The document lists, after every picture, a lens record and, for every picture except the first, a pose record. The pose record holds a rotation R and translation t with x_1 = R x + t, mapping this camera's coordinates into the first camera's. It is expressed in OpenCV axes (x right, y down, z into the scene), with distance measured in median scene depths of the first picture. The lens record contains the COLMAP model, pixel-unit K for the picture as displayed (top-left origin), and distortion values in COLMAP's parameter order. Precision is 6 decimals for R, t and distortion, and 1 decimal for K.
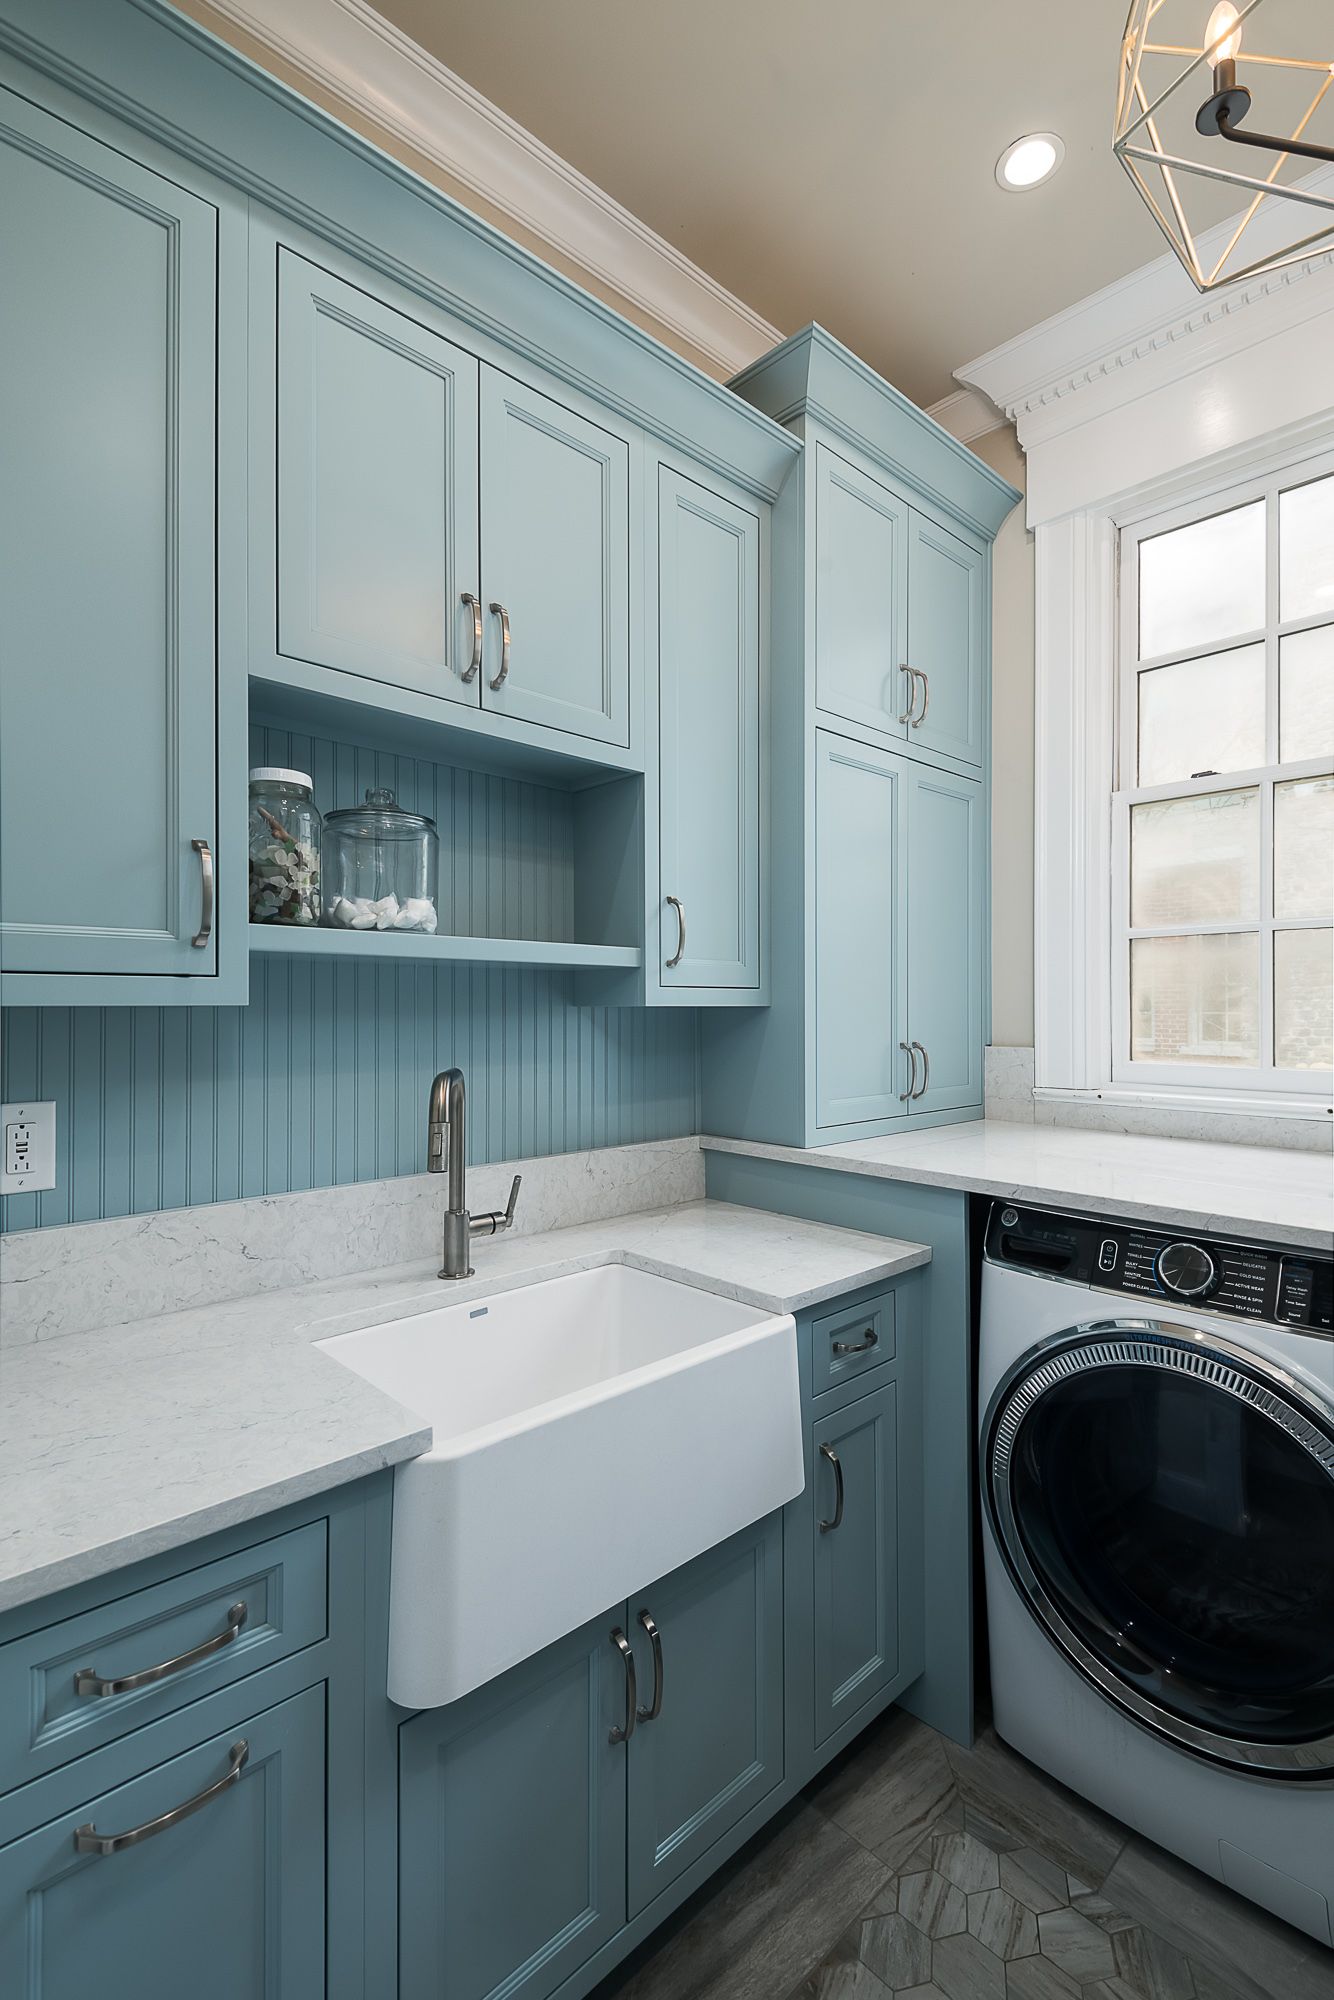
lens RADIAL K [[904.9, 0, 667.0], [0, 904.9, 1000.0], [0, 0, 1]] dist [0.061079, -0.045276]
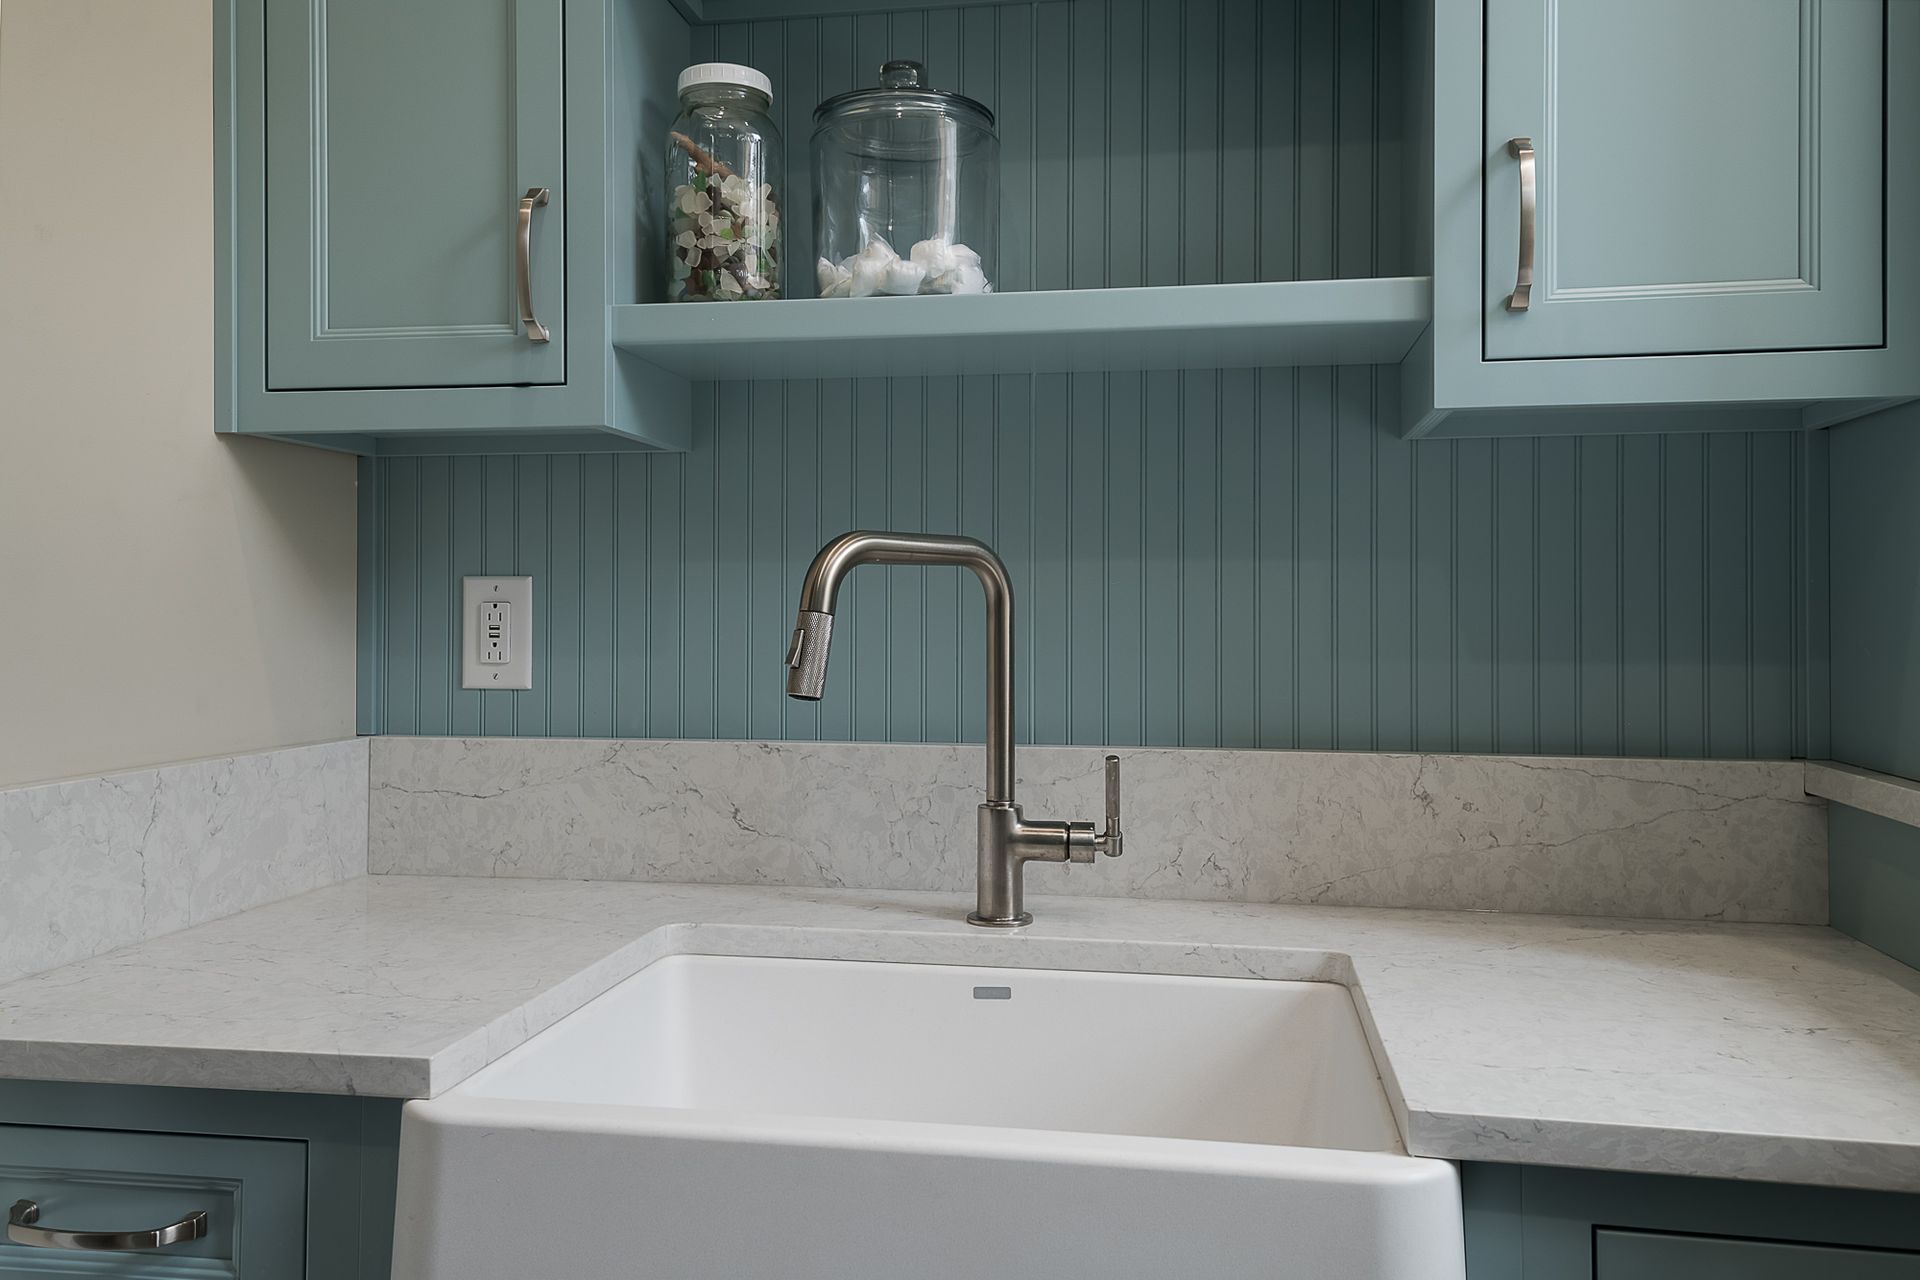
lens RADIAL K [[1498.8, 0, 948.9], [0, 1498.8, 602.3], [0, 0, 1]] dist [0.036330, -0.002397]
pose [[0.595258, -0.000159, -0.803534, 0.492863], [0.004495, 0.999985, 0.003132, 0.113495], [0.803522, -0.005476, 0.595250, 0.466406]]
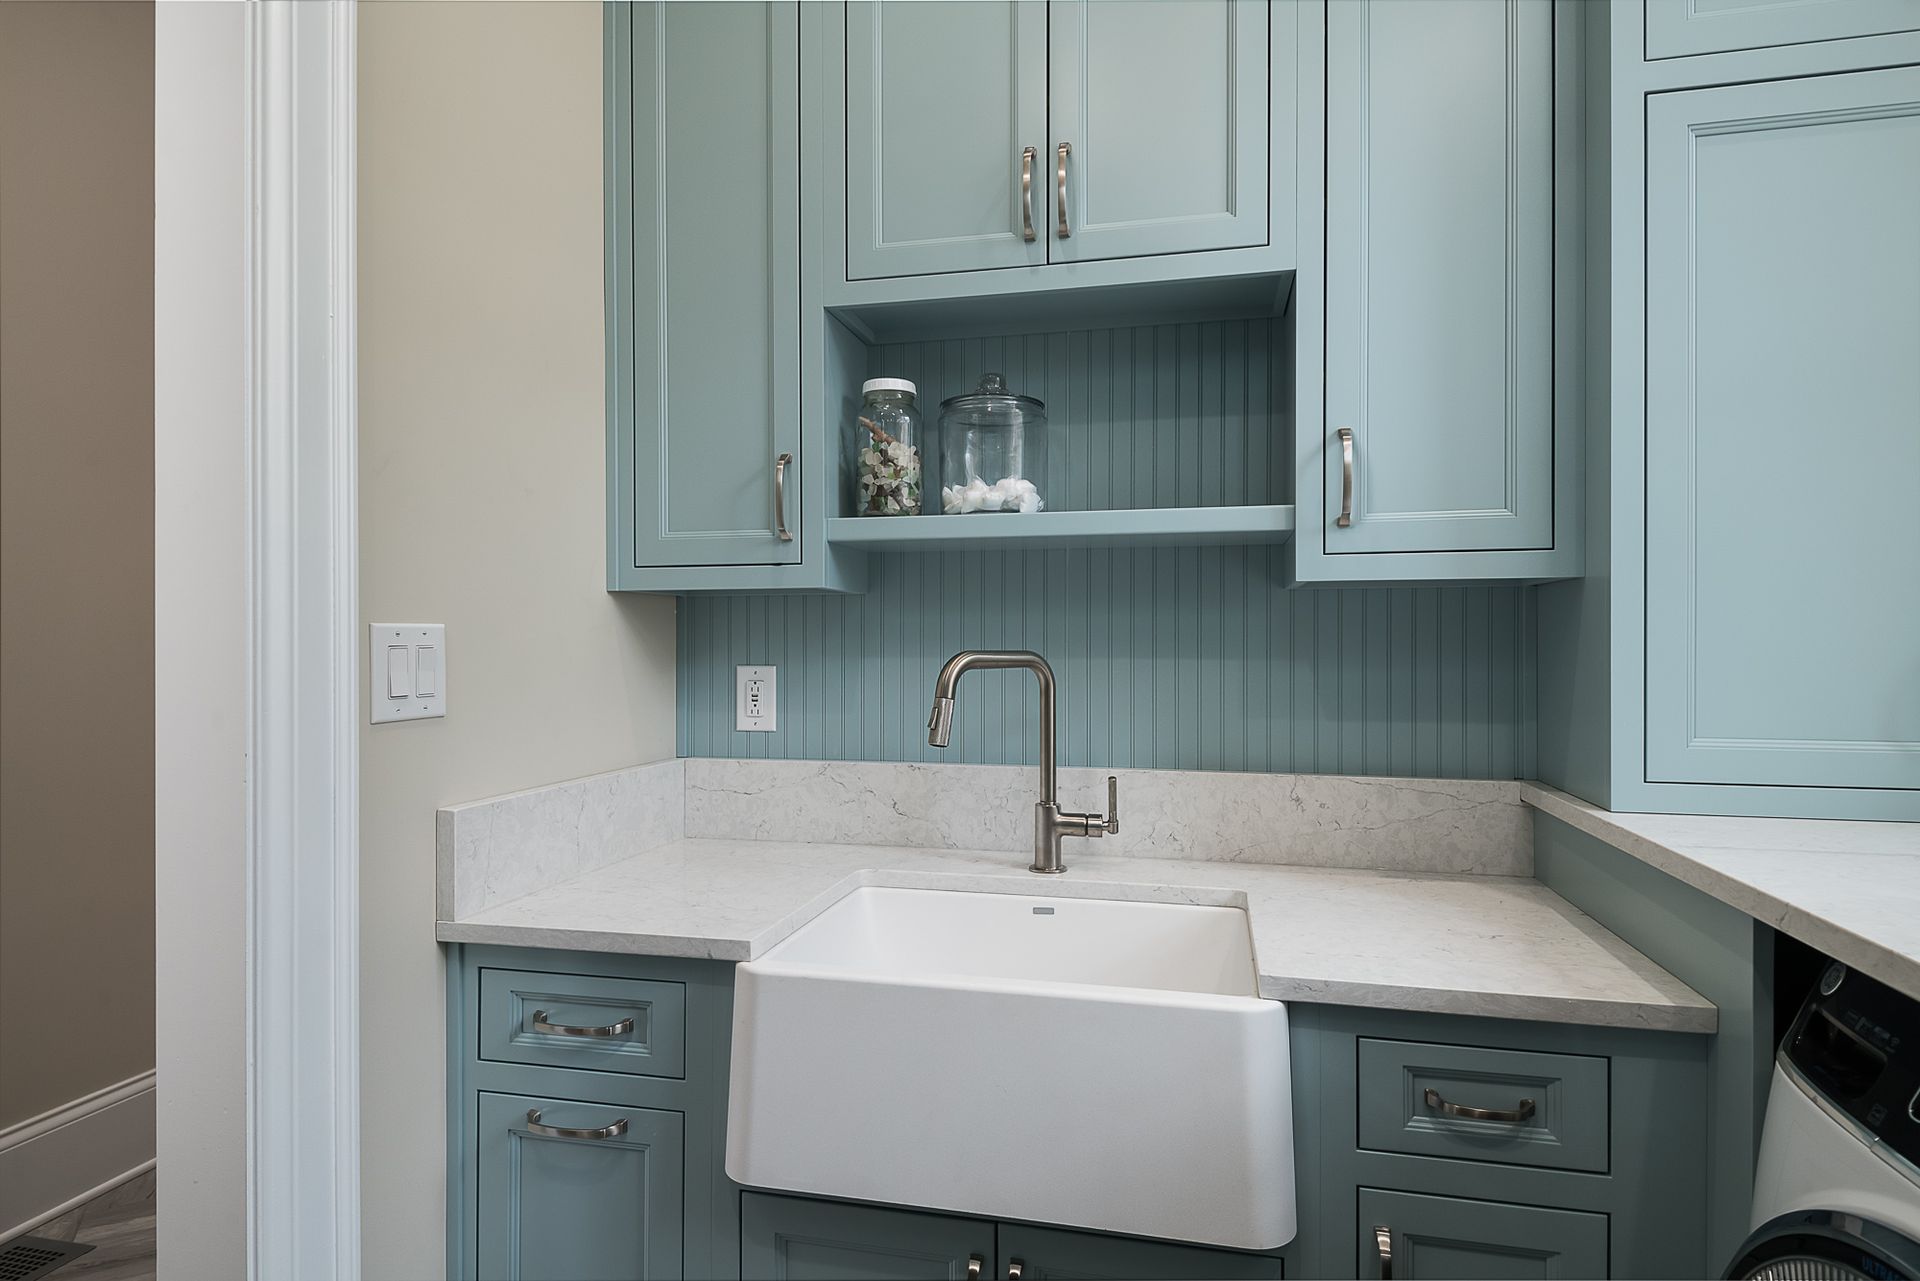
lens RADIAL K [[1035.1, 0, 956.9], [0, 1035.1, 643.9], [0, 0, 1]] dist [0.024474, -0.001564]
pose [[0.549085, 0.001884, -0.835764, 0.648202], [0.006315, 0.999960, 0.006402, 0.061220], [0.835743, -0.008793, 0.549051, 0.347511]]
